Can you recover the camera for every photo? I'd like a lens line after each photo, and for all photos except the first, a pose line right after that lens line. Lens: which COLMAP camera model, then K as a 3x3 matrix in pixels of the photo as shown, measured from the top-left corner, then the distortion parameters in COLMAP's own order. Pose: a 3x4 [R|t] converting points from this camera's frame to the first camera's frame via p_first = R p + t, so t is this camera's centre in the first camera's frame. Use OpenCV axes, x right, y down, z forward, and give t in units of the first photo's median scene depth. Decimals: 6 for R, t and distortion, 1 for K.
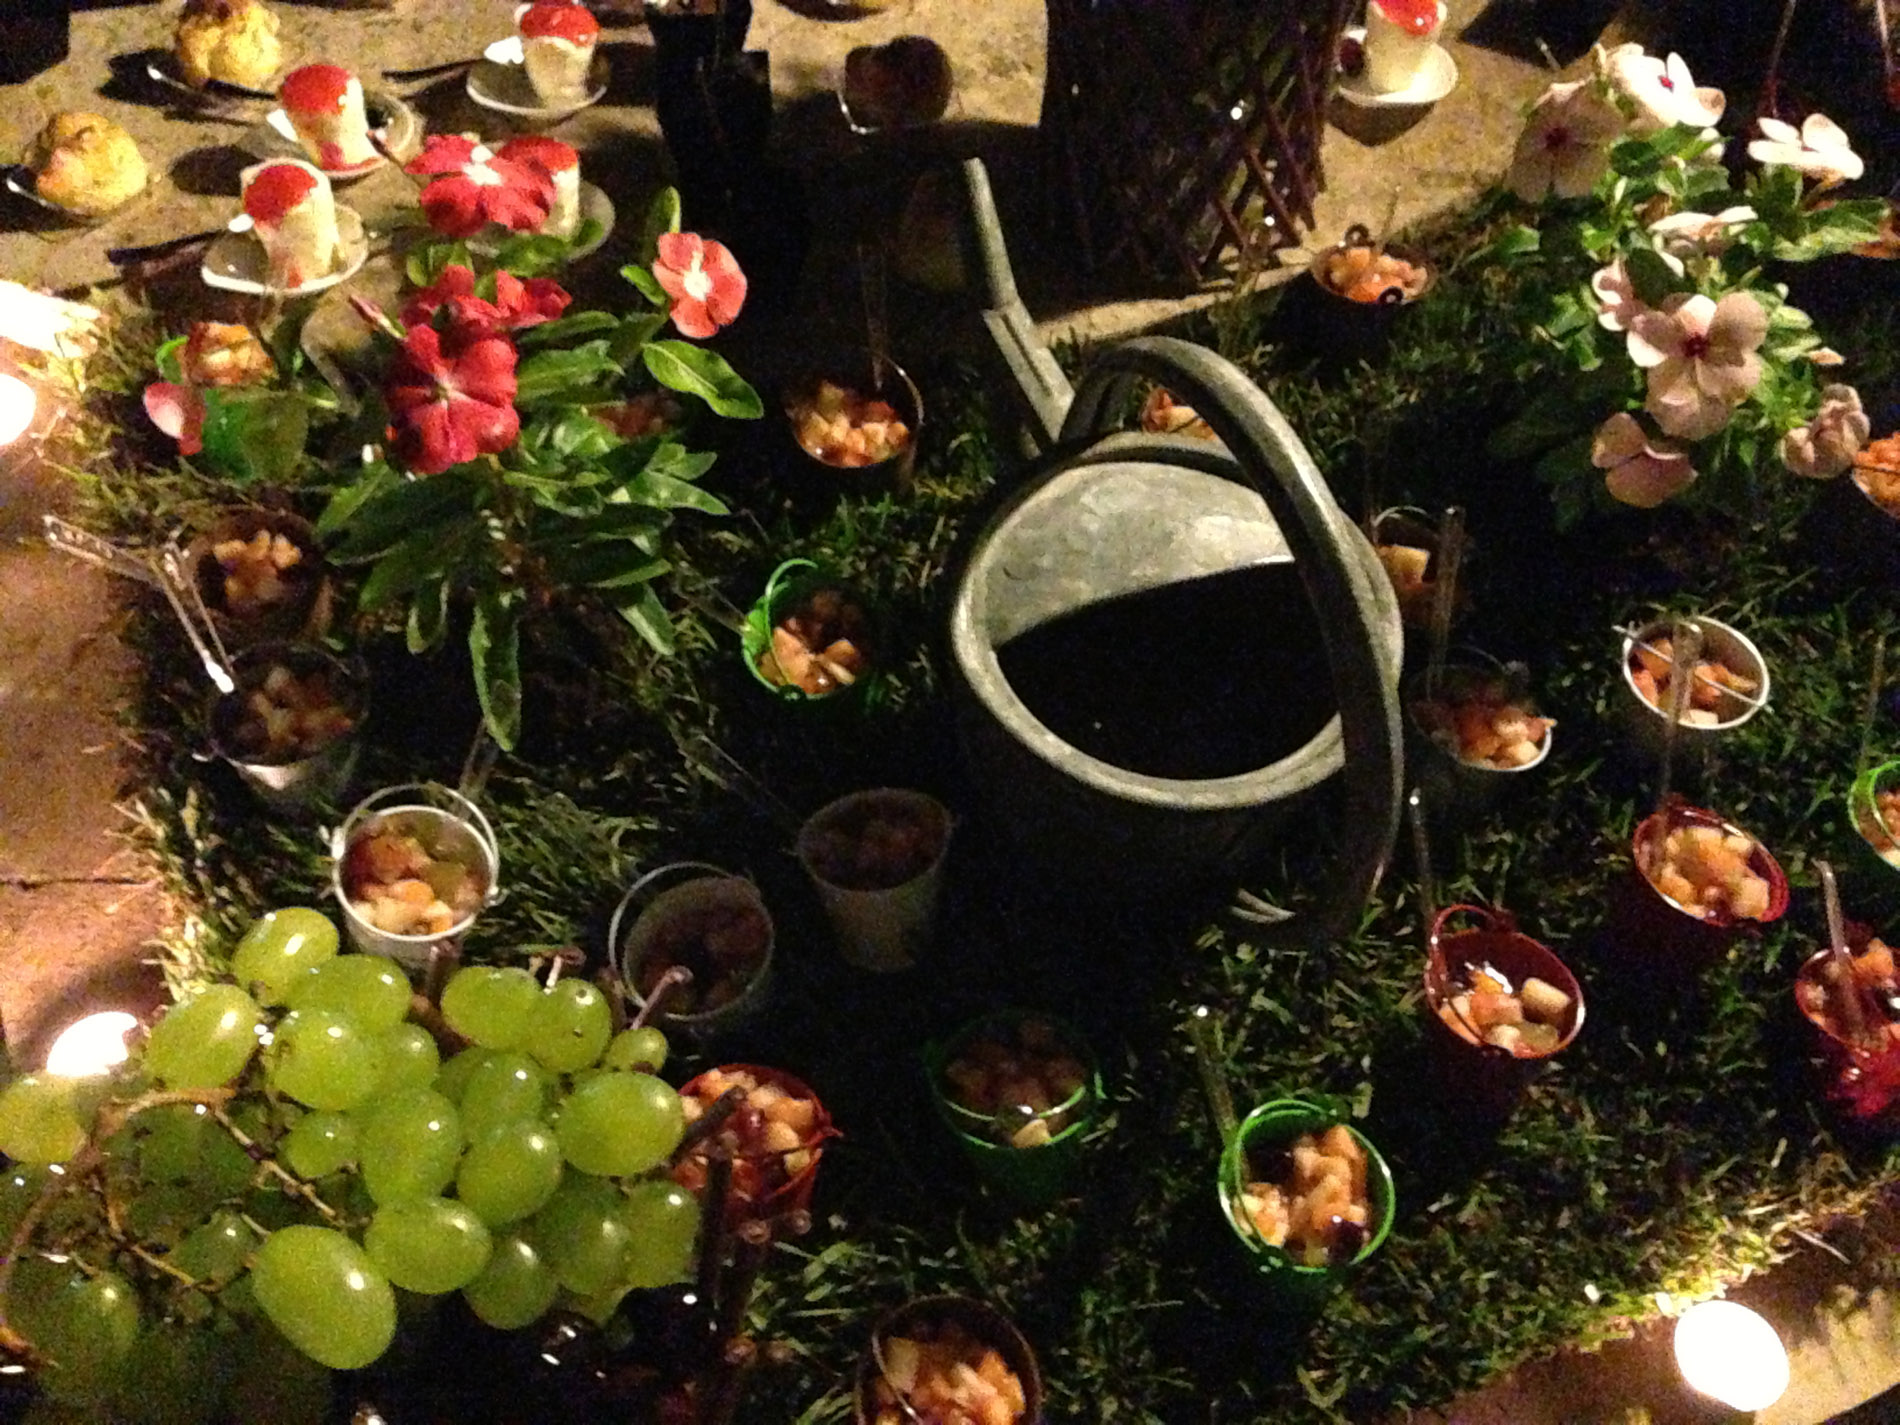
lens RADIAL K [[1806.3, 0, 932.1], [0, 1806.3, 739.6], [0, 0, 1]] dist [0.039937, 0.000000]
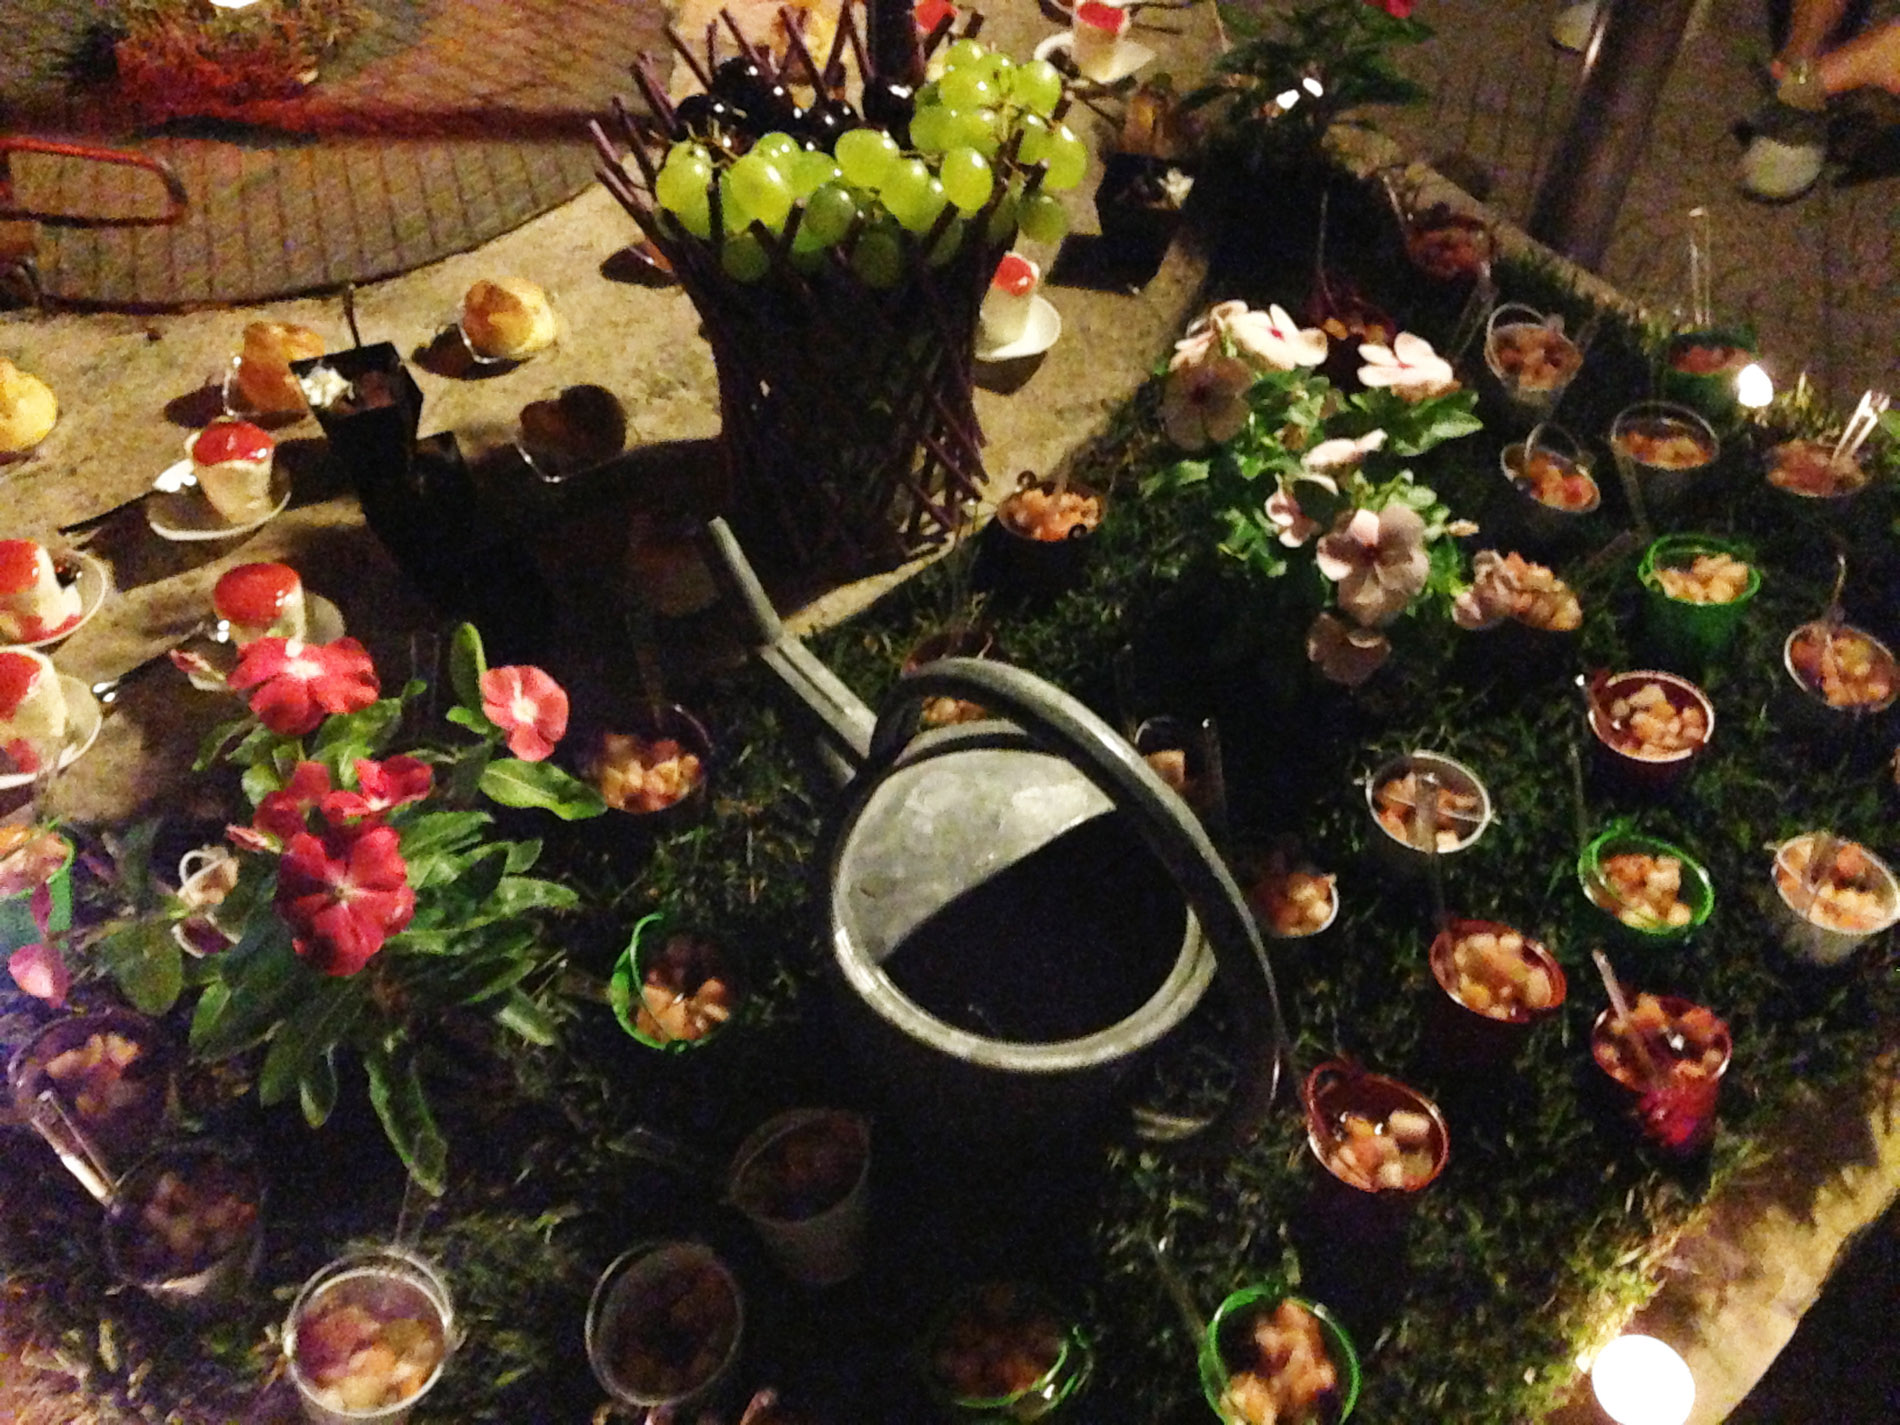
lens RADIAL K [[1806.3, 0, 955.9], [0, 1806.3, 716.8], [0, 0, 1]] dist [0.039937, 0.000000]
pose [[0.943876, -0.243988, 0.222637, -0.114930], [0.262528, 0.963215, -0.057404, -0.108860], [-0.200442, 0.112631, 0.973210, -0.072008]]
